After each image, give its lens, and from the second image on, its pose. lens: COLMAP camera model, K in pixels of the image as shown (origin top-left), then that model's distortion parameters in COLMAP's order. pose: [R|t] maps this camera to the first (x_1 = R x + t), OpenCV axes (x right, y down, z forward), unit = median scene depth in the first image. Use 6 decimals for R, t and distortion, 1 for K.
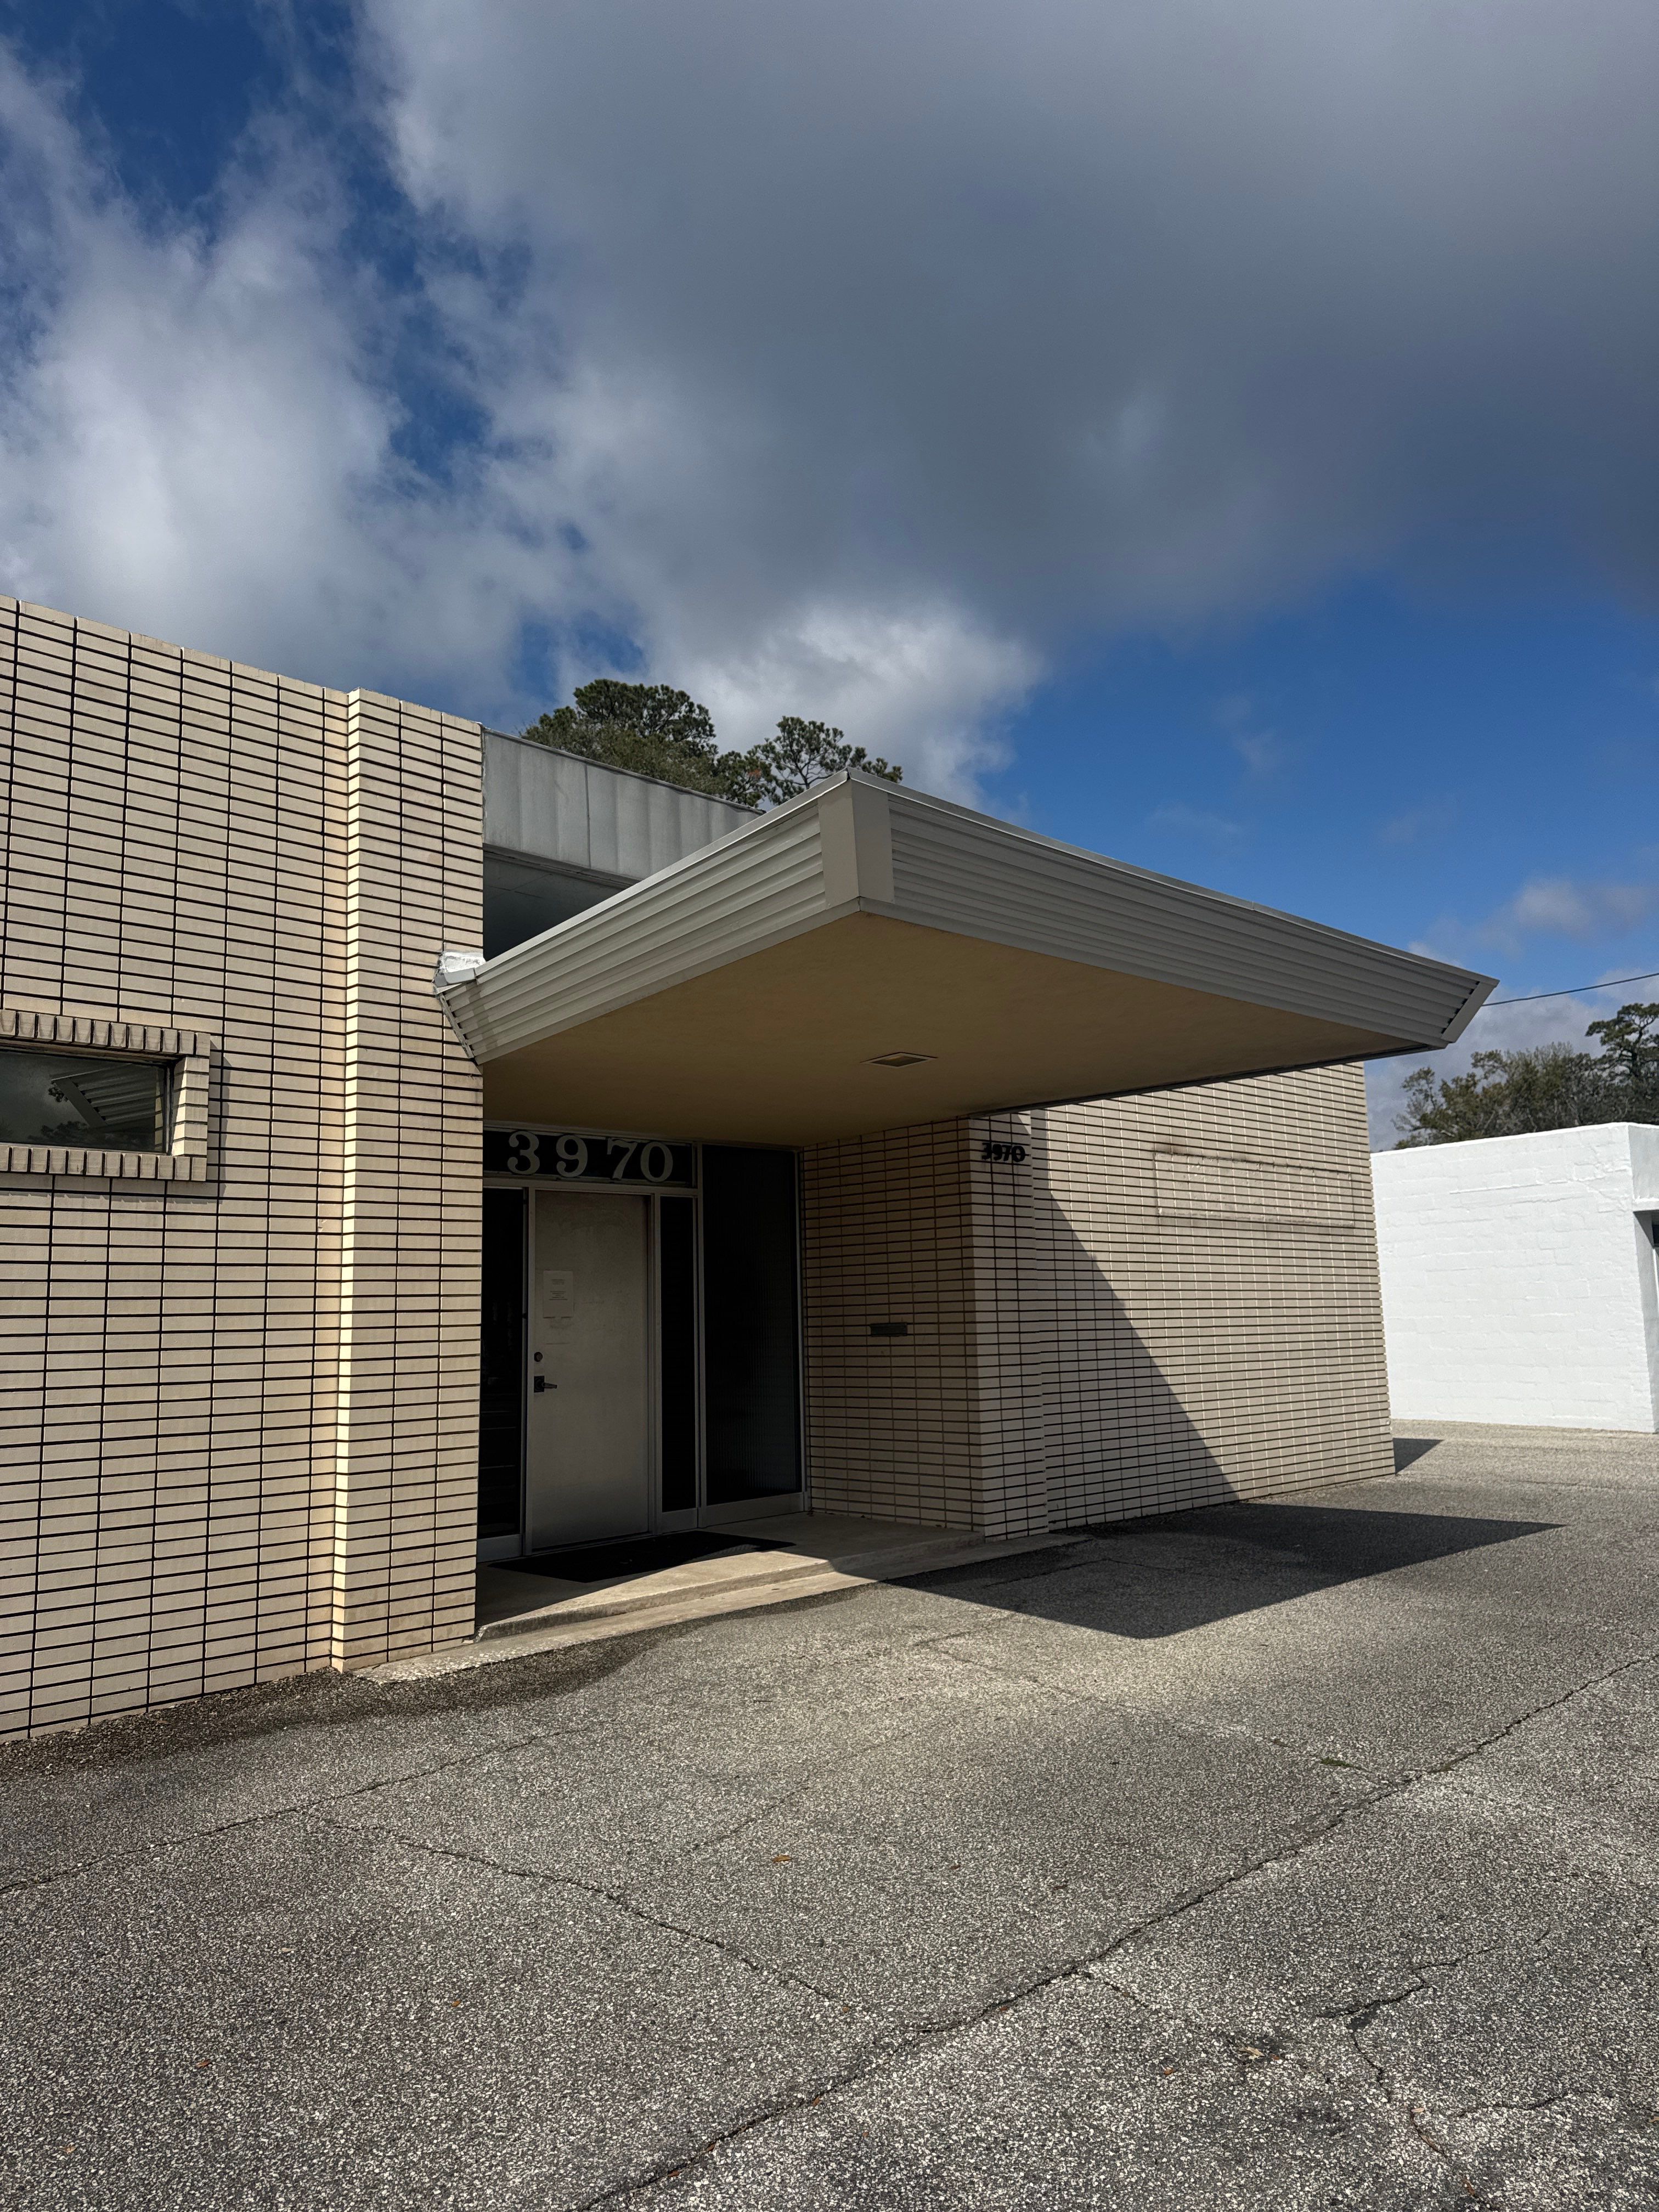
lens RADIAL K [[1489.4, 0, 832.9], [0, 1489.4, 1098.6], [0, 0, 1]] dist [0.030214, 0.000205]
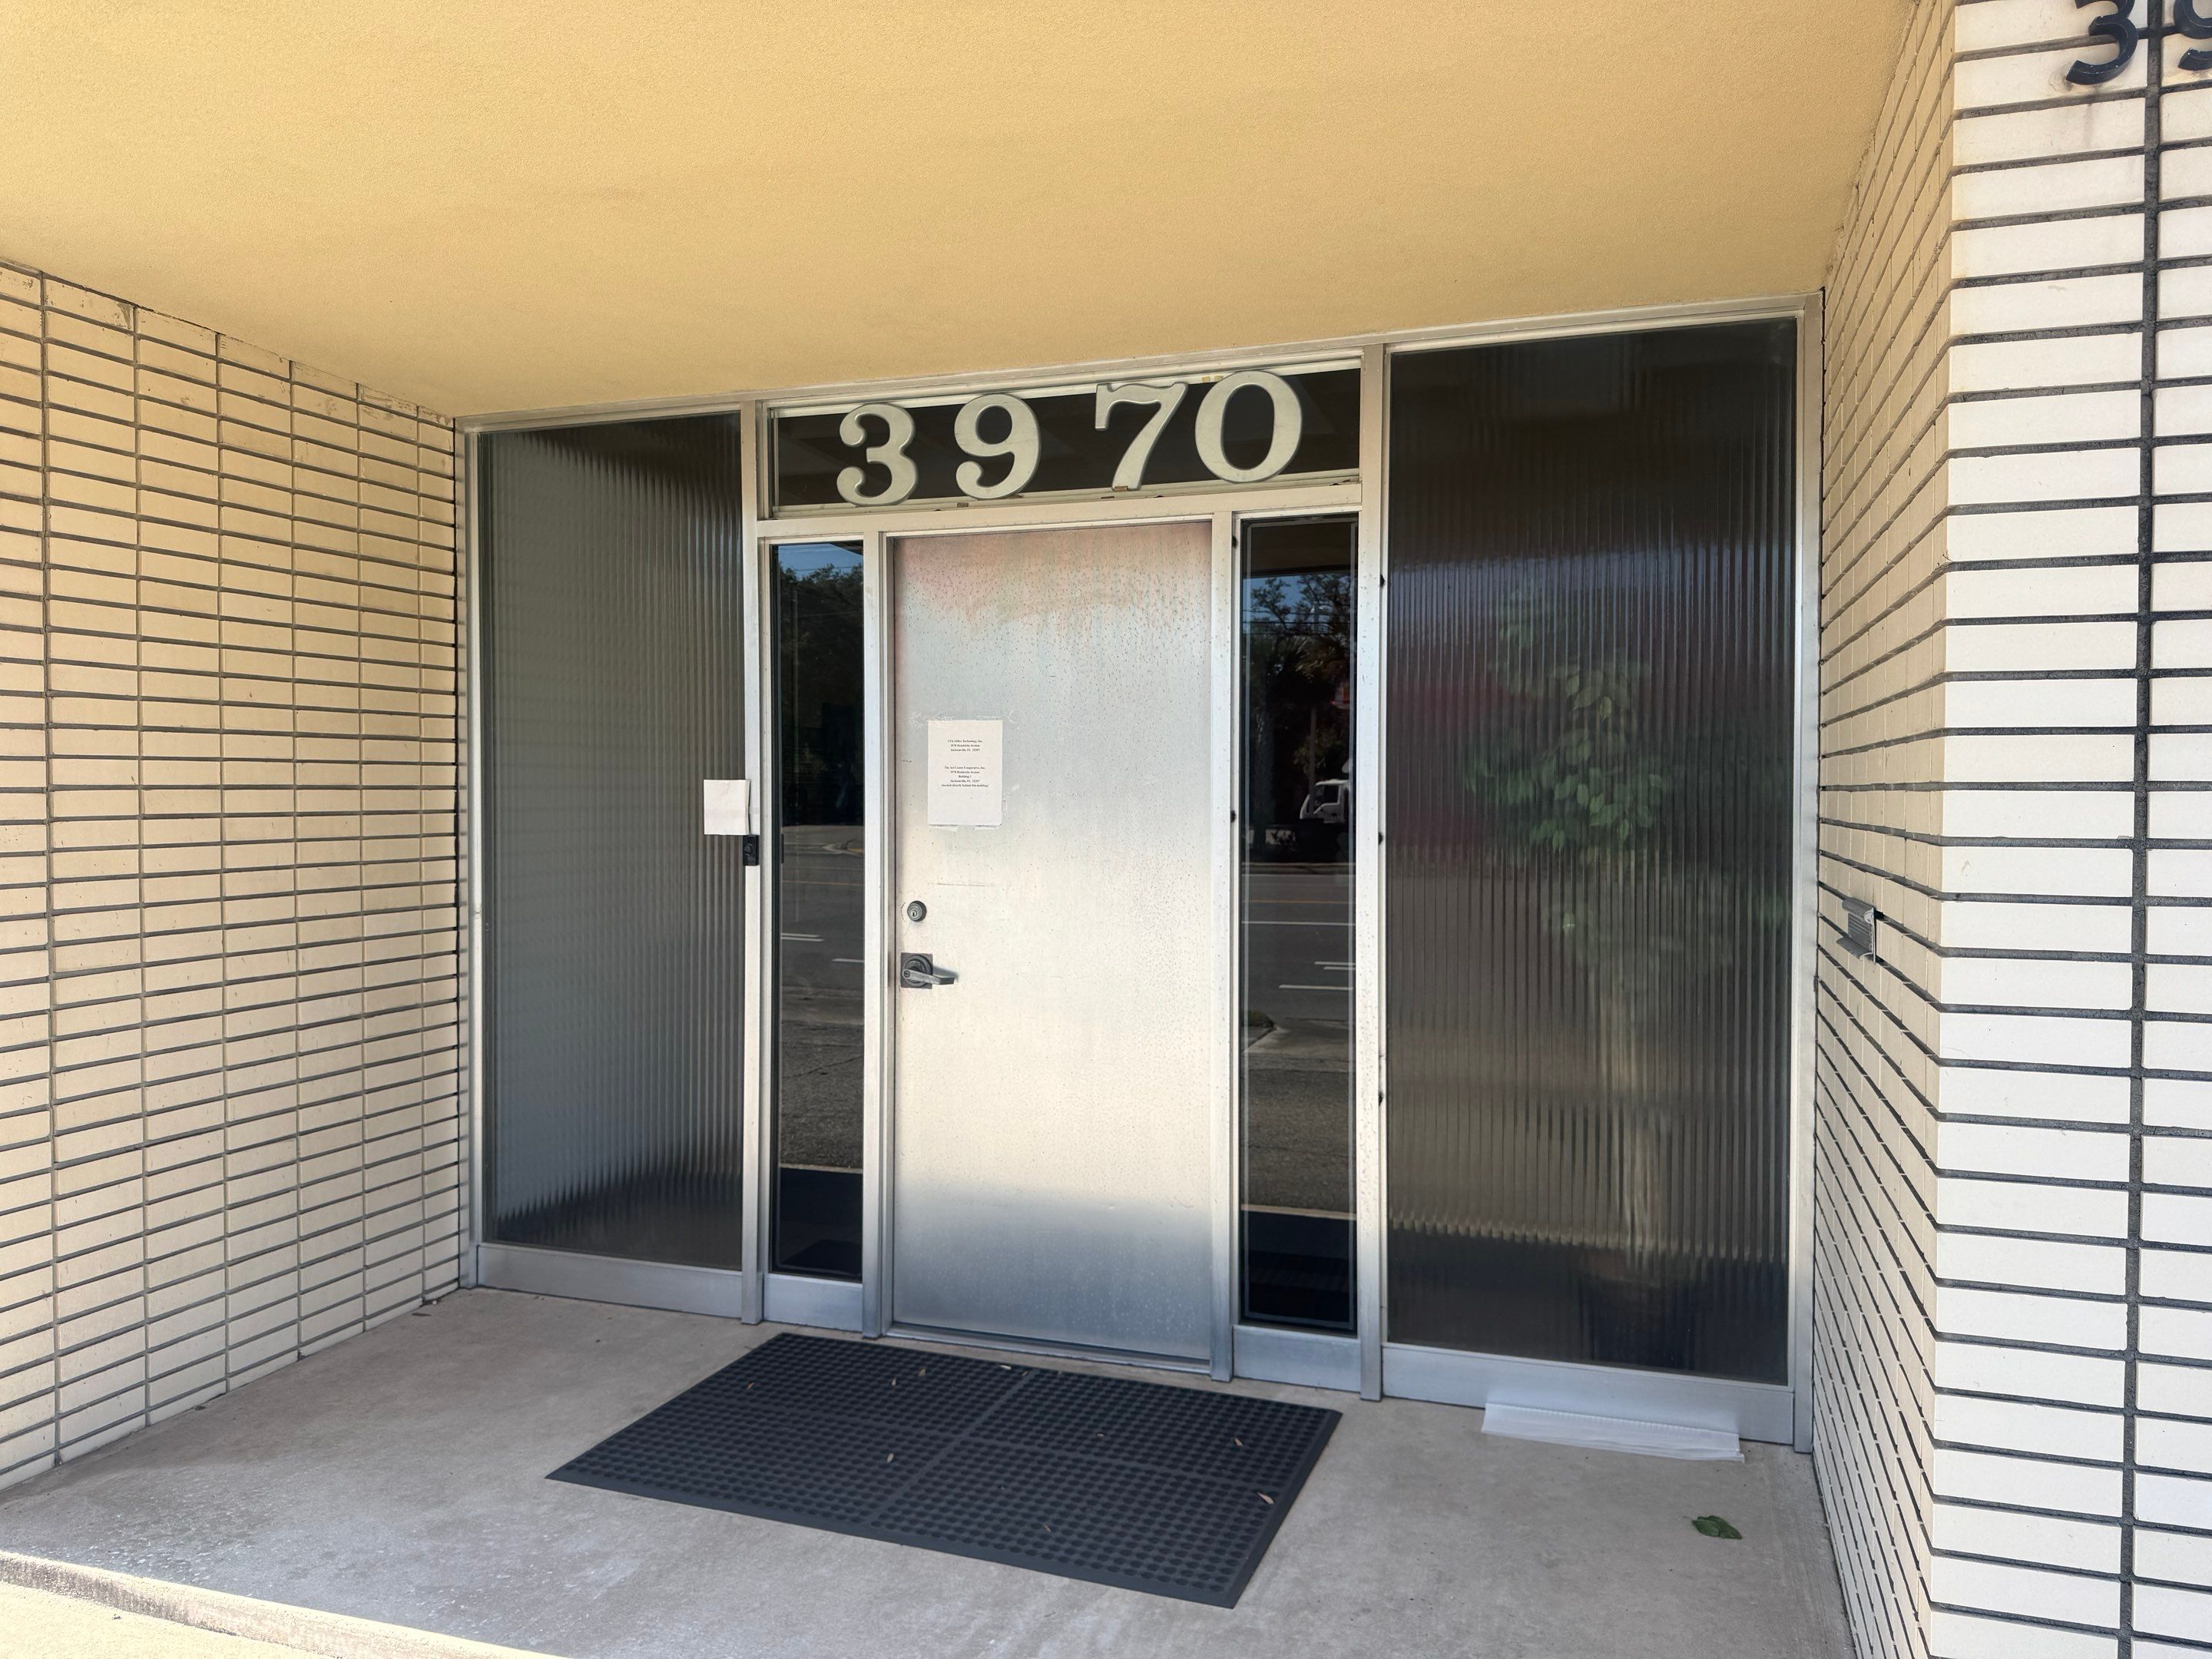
lens RADIAL K [[1558.8, 0, 1106.0], [0, 1558.8, 829.5], [0, 0, 1]] dist [0.085167, -0.104077]
pose [[0.451214, 0.049967, -0.891016, 0.230922], [0.118535, 0.986229, 0.115333, 0.095320], [0.884508, -0.157656, 0.439078, 0.798471]]
